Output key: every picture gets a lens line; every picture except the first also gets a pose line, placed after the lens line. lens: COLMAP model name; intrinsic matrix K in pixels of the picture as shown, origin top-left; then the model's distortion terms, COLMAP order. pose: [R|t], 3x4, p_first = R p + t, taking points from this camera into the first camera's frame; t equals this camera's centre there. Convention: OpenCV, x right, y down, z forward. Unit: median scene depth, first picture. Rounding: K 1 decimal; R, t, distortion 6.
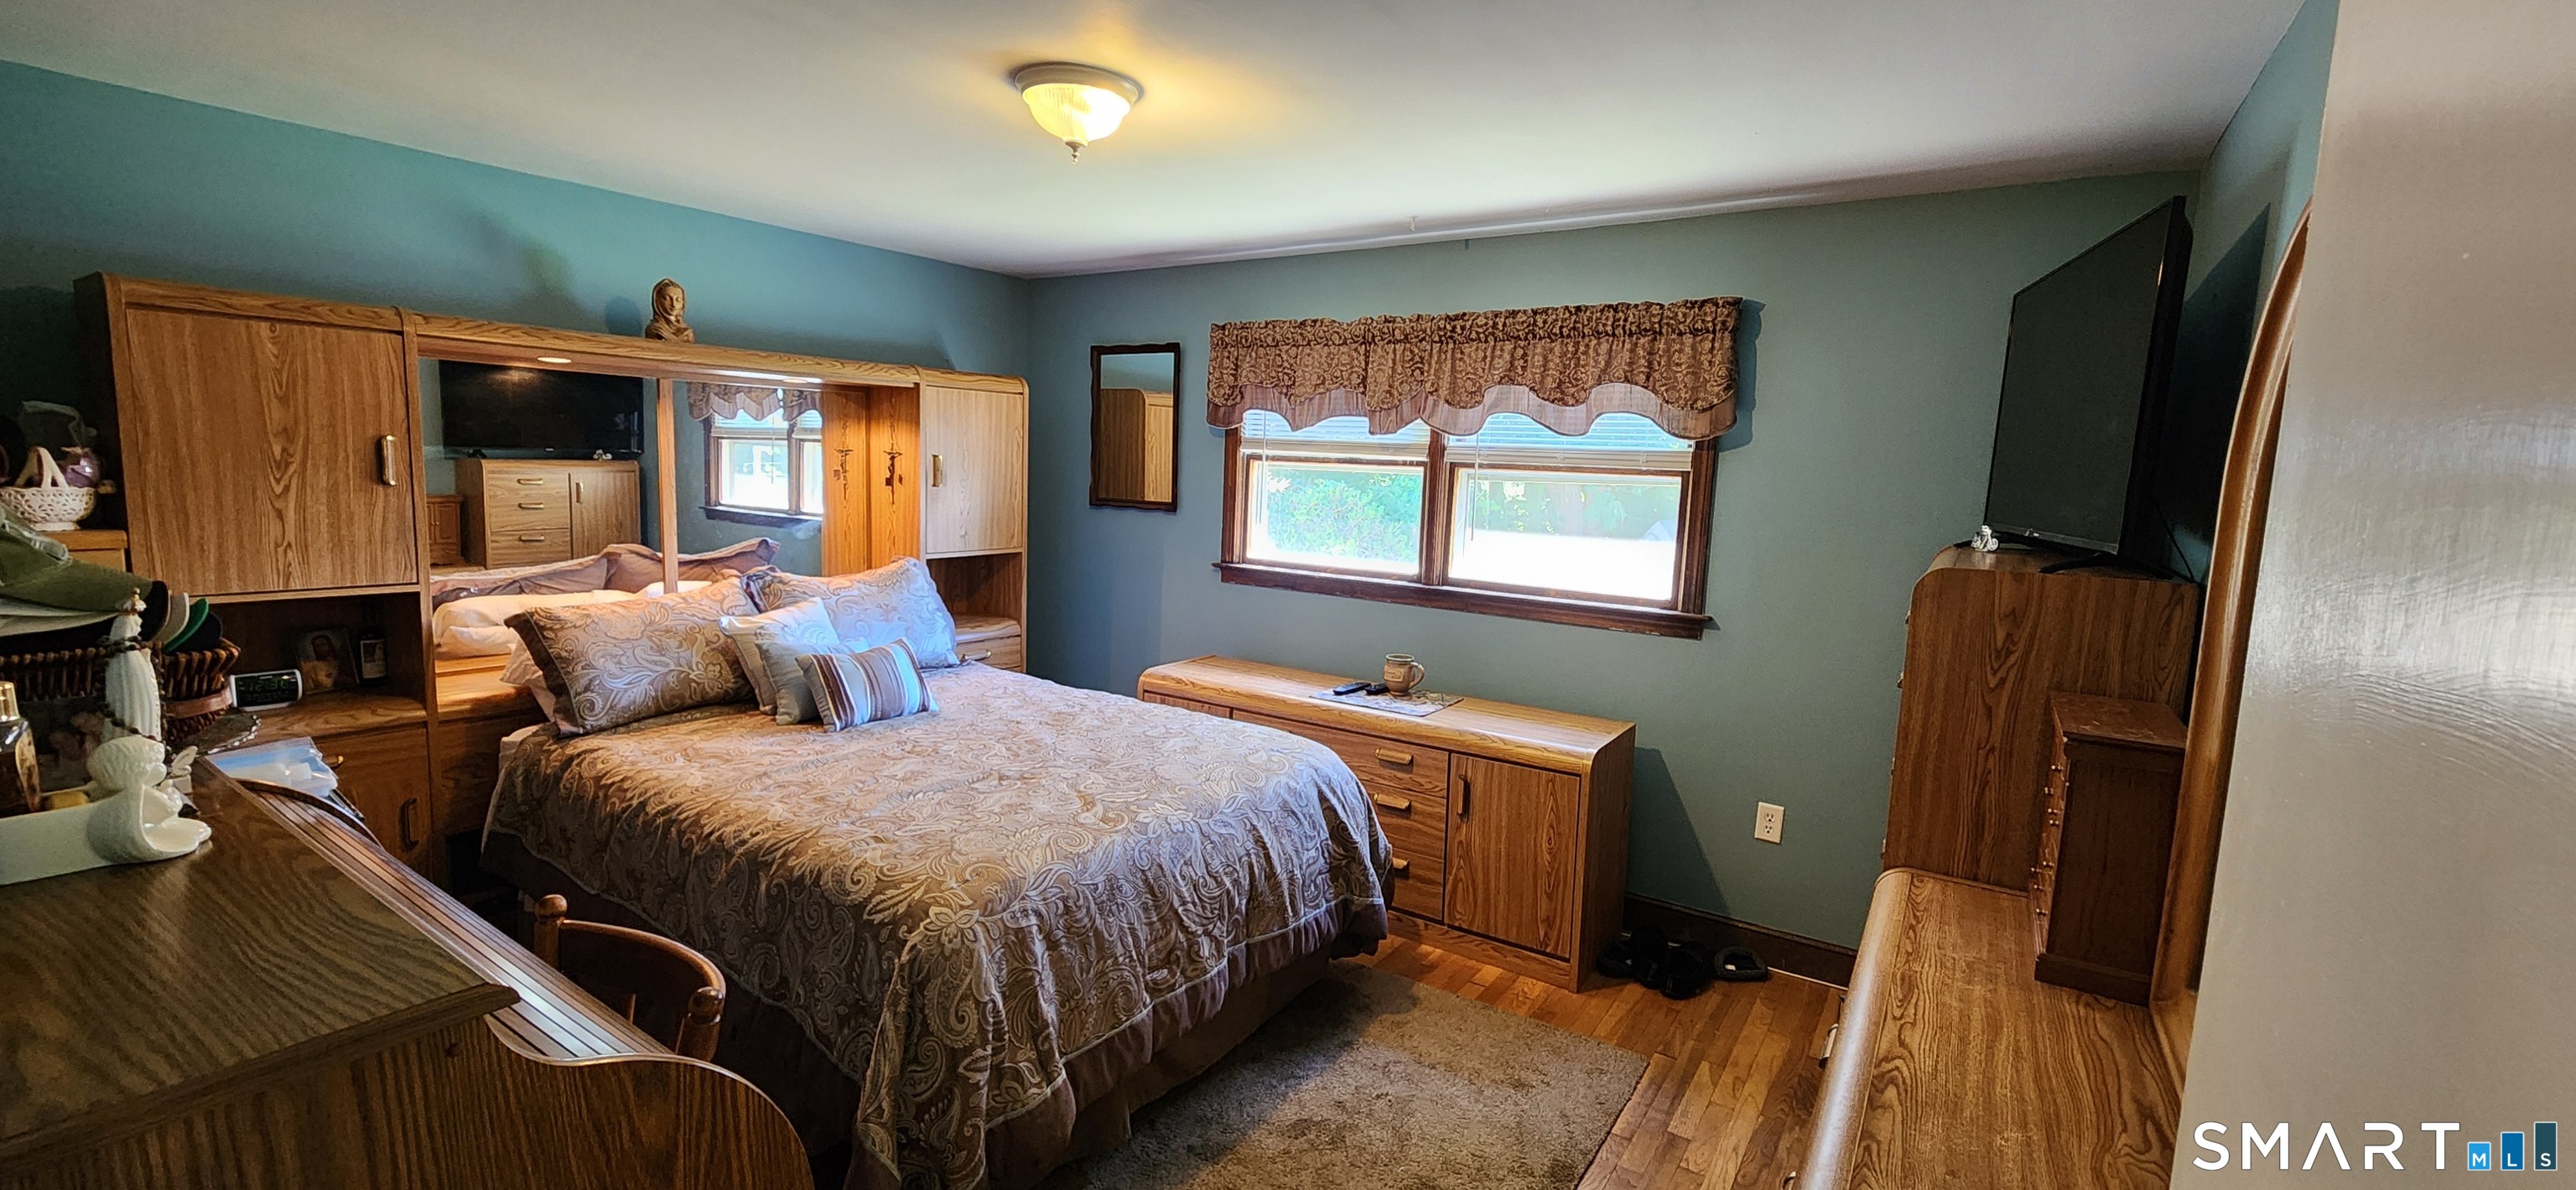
lens RADIAL K [[1058.9, 0, 1288.0], [0, 1058.9, 595.0], [0, 0, 1]] dist [0.000663, -0.000650]
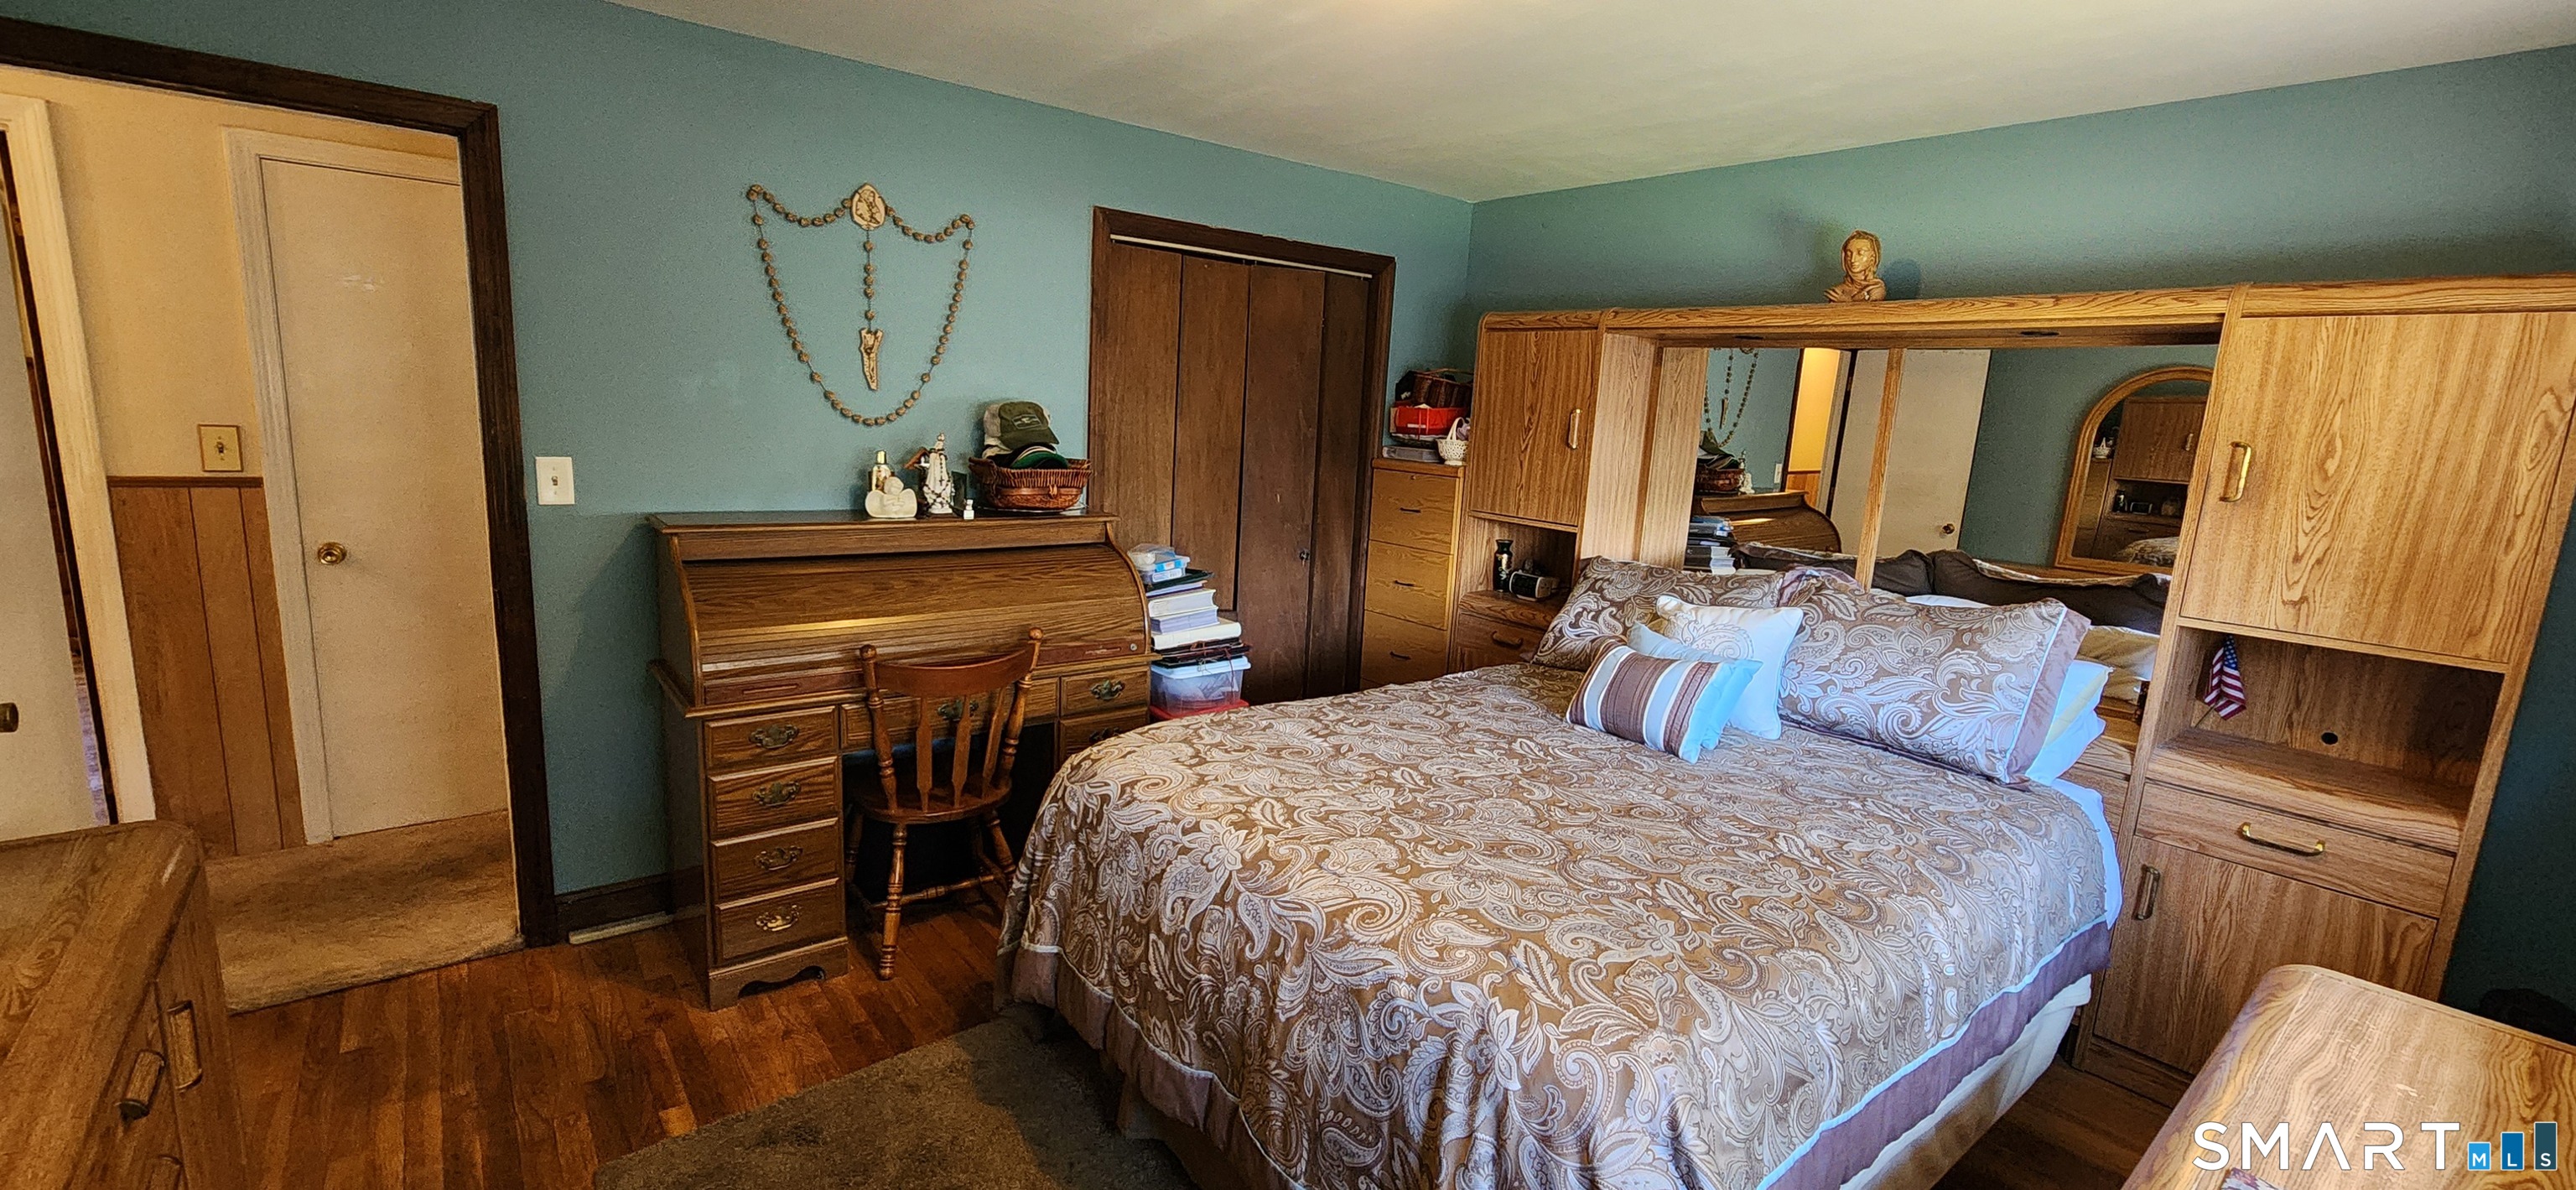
lens RADIAL K [[1058.9, 0, 1288.0], [0, 1058.9, 595.0], [0, 0, 1]] dist [0.000663, -0.000650]
pose [[-0.284449, 0.122945, -0.950775, 0.434267], [-0.180323, 0.967180, 0.179015, -0.085760], [0.941580, 0.222367, -0.252944, 0.898350]]
